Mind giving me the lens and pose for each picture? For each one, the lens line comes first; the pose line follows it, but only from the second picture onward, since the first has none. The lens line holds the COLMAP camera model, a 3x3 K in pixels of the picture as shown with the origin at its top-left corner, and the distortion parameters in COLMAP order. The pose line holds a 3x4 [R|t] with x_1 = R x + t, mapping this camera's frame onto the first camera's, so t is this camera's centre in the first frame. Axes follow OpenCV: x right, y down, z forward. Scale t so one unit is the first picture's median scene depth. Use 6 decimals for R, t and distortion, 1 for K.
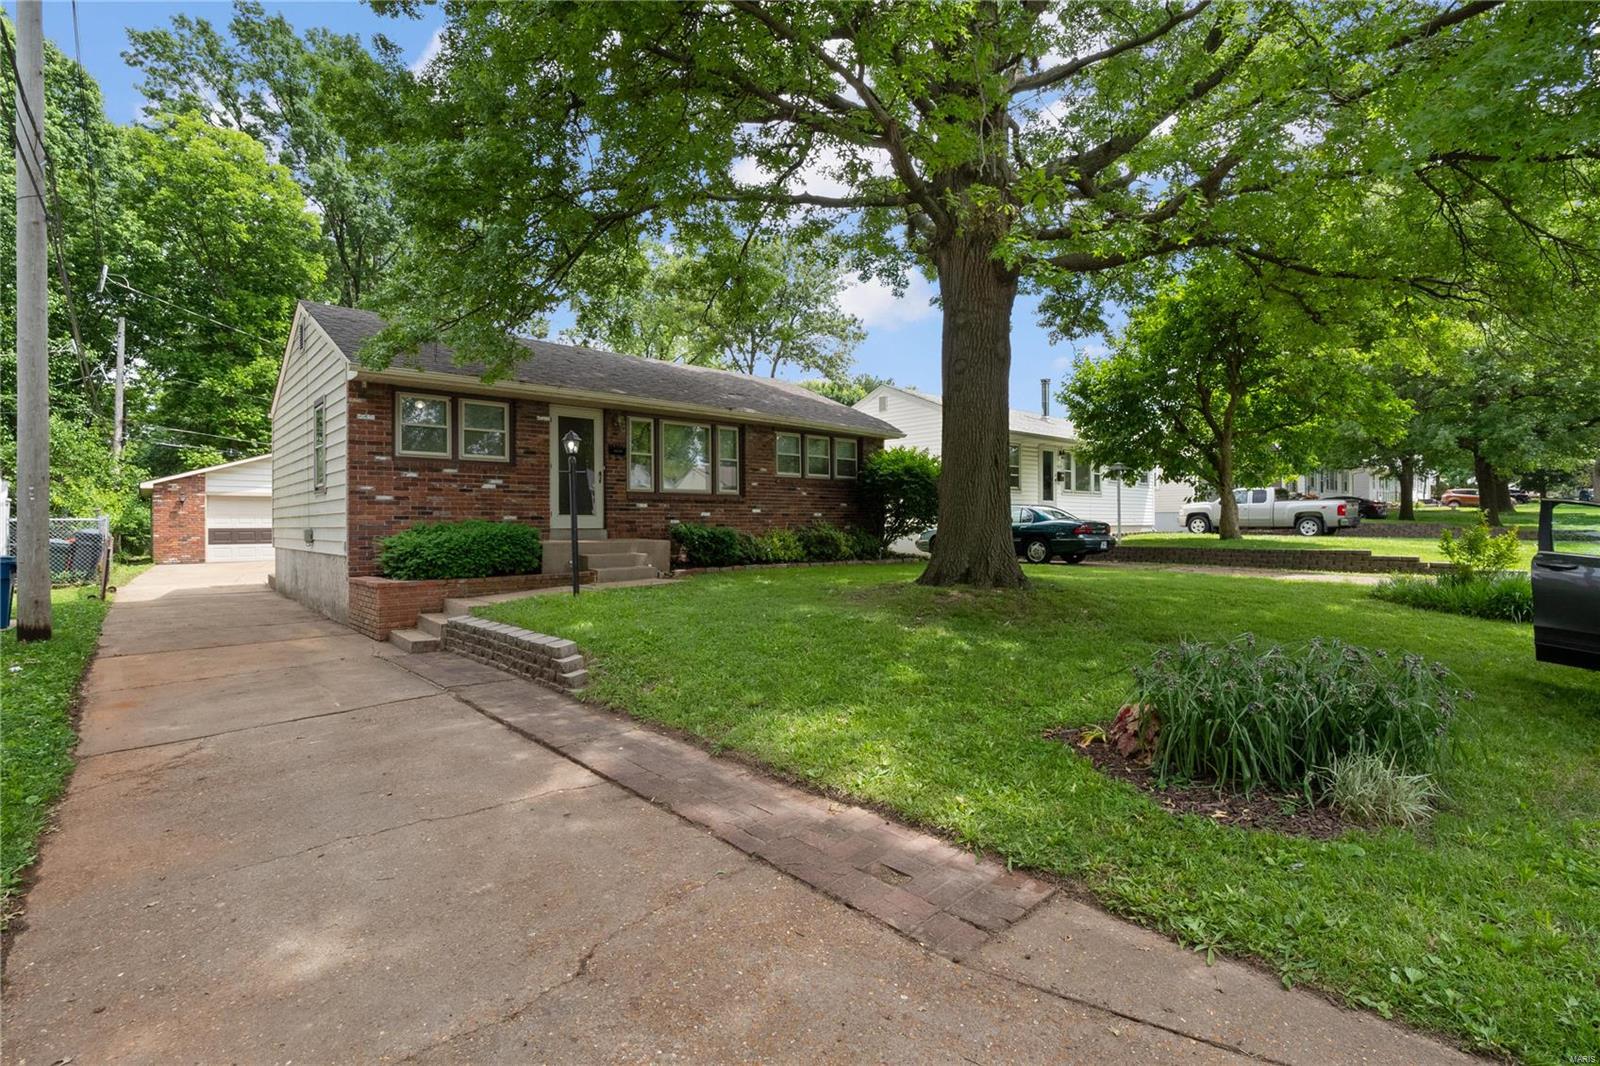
lens RADIAL K [[762.5, 0, 801.1], [0, 762.5, 531.5], [0, 0, 1]] dist [-0.003433, -0.000187]
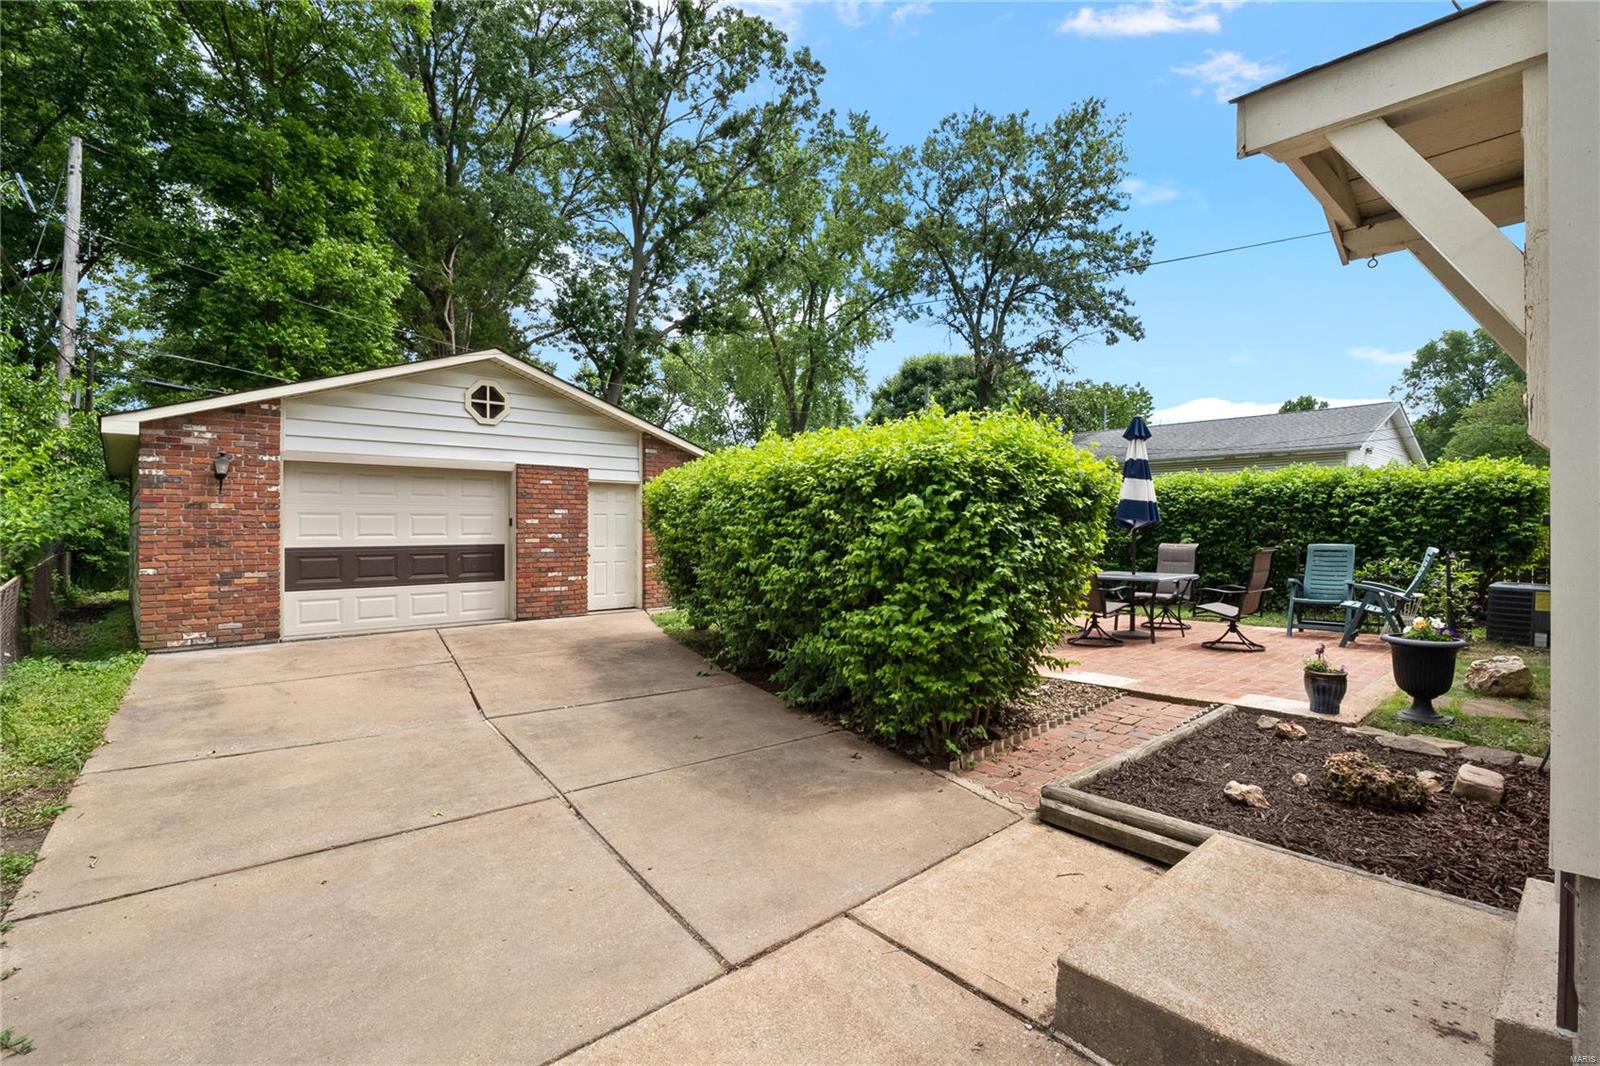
lens RADIAL K [[762.5, 0, 798.4], [0, 762.5, 528.4], [0, 0, 1]] dist [-0.003433, -0.000187]
pose [[0.999870, 0.001914, 0.015991, -0.328564], [-0.001861, 0.999993, -0.003312, -0.008132], [-0.015998, 0.003282, 0.999867, 0.382312]]
